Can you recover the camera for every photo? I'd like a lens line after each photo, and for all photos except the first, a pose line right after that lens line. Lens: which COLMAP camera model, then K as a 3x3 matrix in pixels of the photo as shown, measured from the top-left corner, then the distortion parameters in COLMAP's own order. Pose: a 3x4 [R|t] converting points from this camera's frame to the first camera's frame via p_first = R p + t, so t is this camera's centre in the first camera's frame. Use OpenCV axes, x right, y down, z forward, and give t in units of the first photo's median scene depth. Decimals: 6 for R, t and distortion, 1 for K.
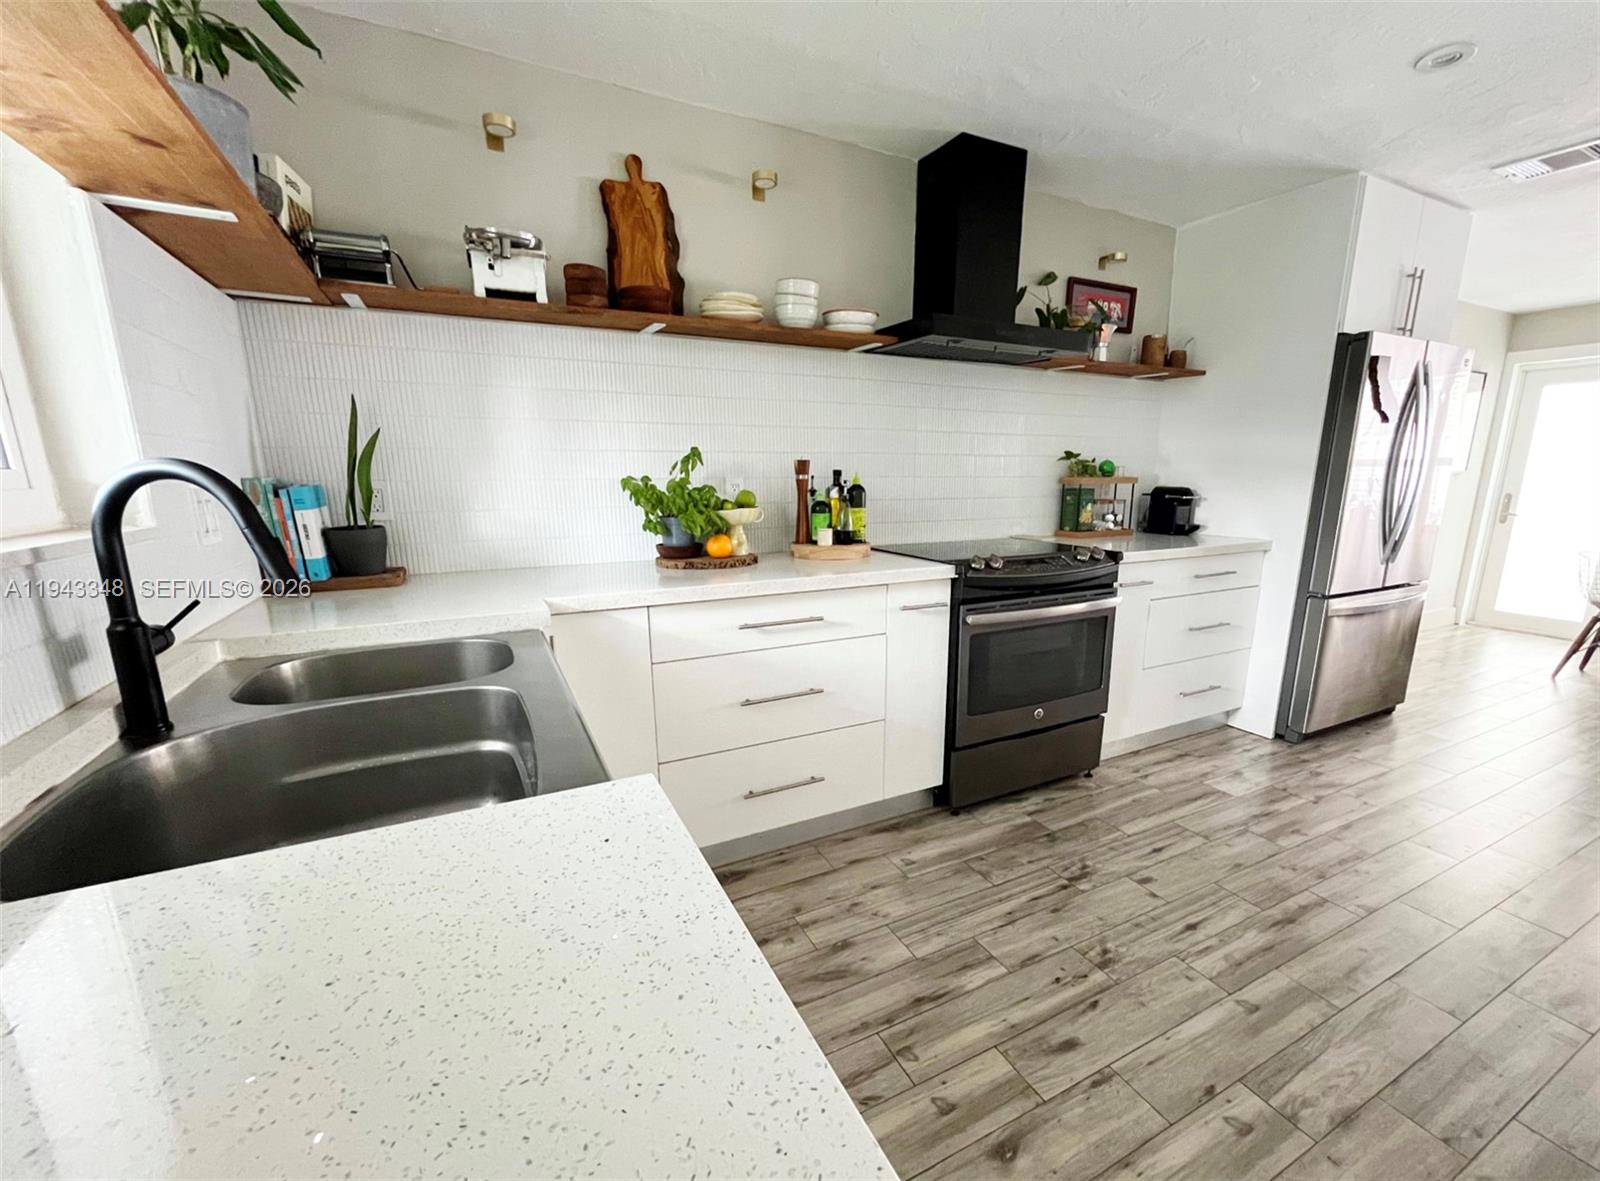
lens RADIAL K [[683.4, 0, 846.4], [0, 683.4, 634.7], [0, 0, 1]] dist [0.000382, -0.000134]
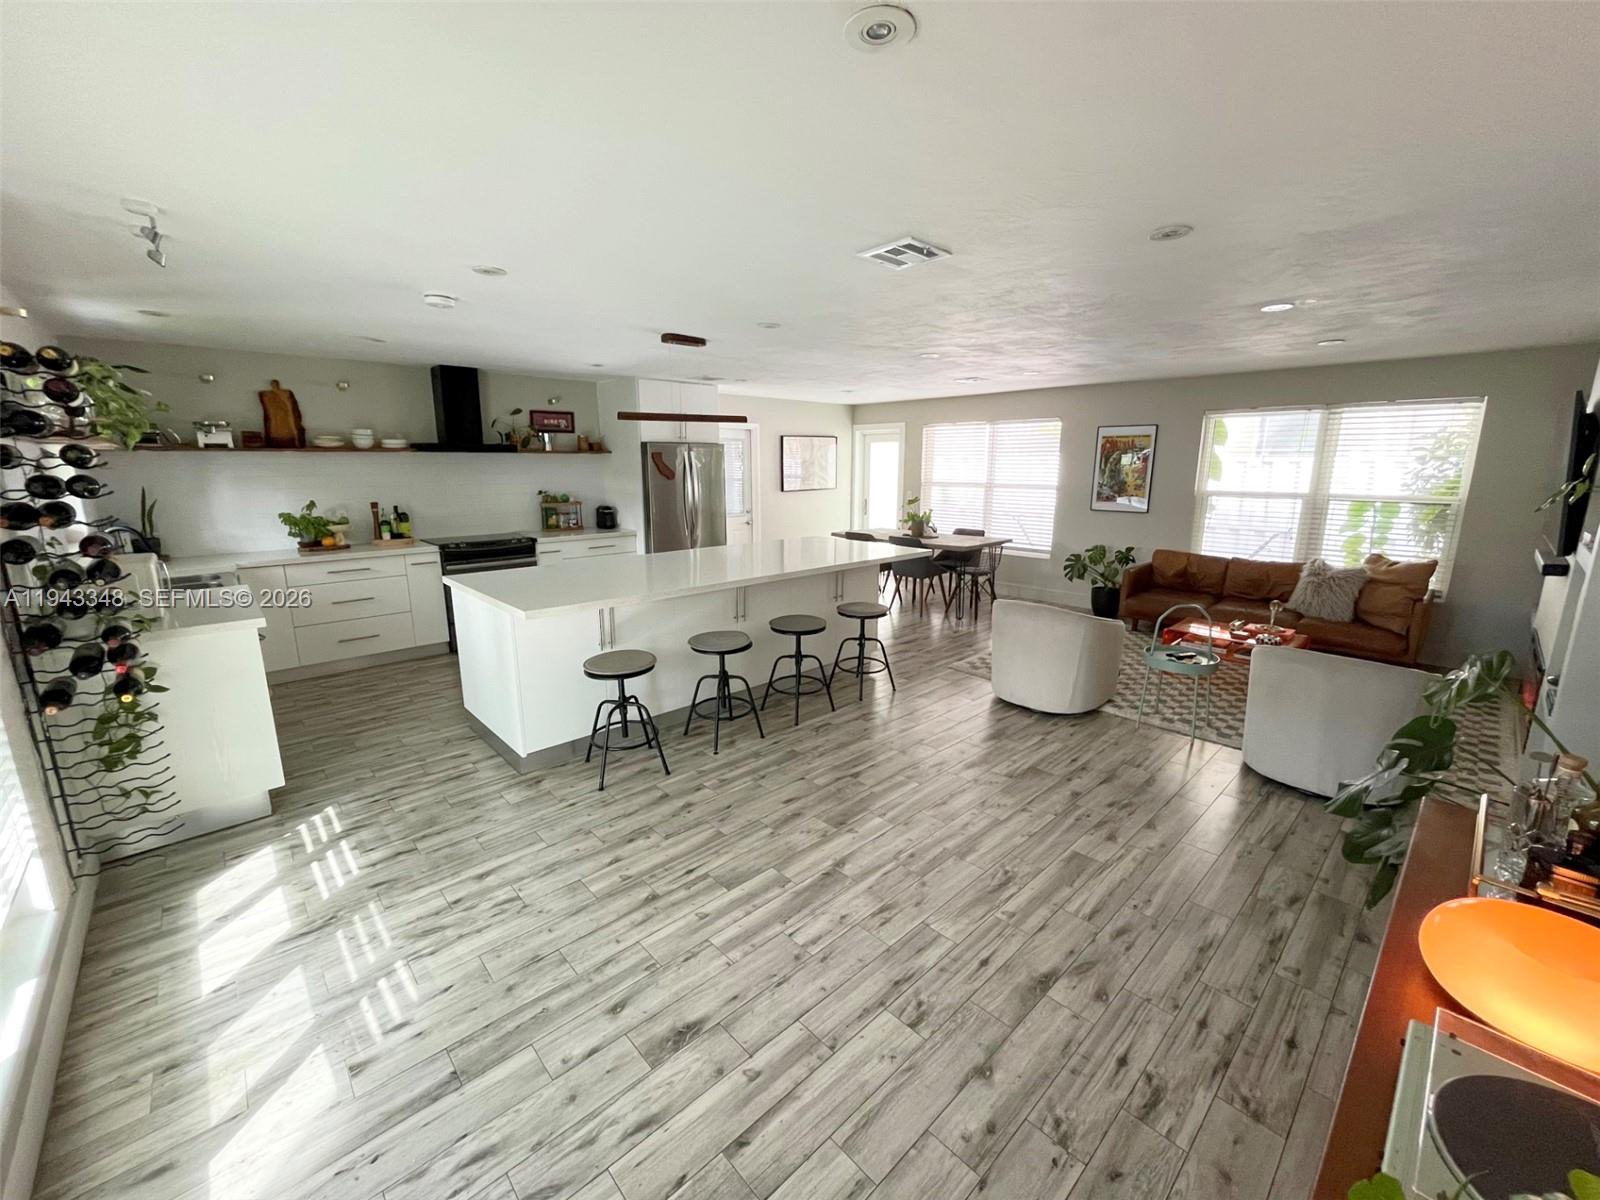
lens RADIAL K [[646.3, 0, 800.0], [0, 646.3, 600.0], [0, 0, 1]] dist [-0.001115, -0.000819]
pose [[0.965724, -0.054828, 0.253715, 0.795241], [0.061742, 0.997904, -0.019361, 0.210130], [-0.252122, 0.034362, 0.967085, -1.519869]]
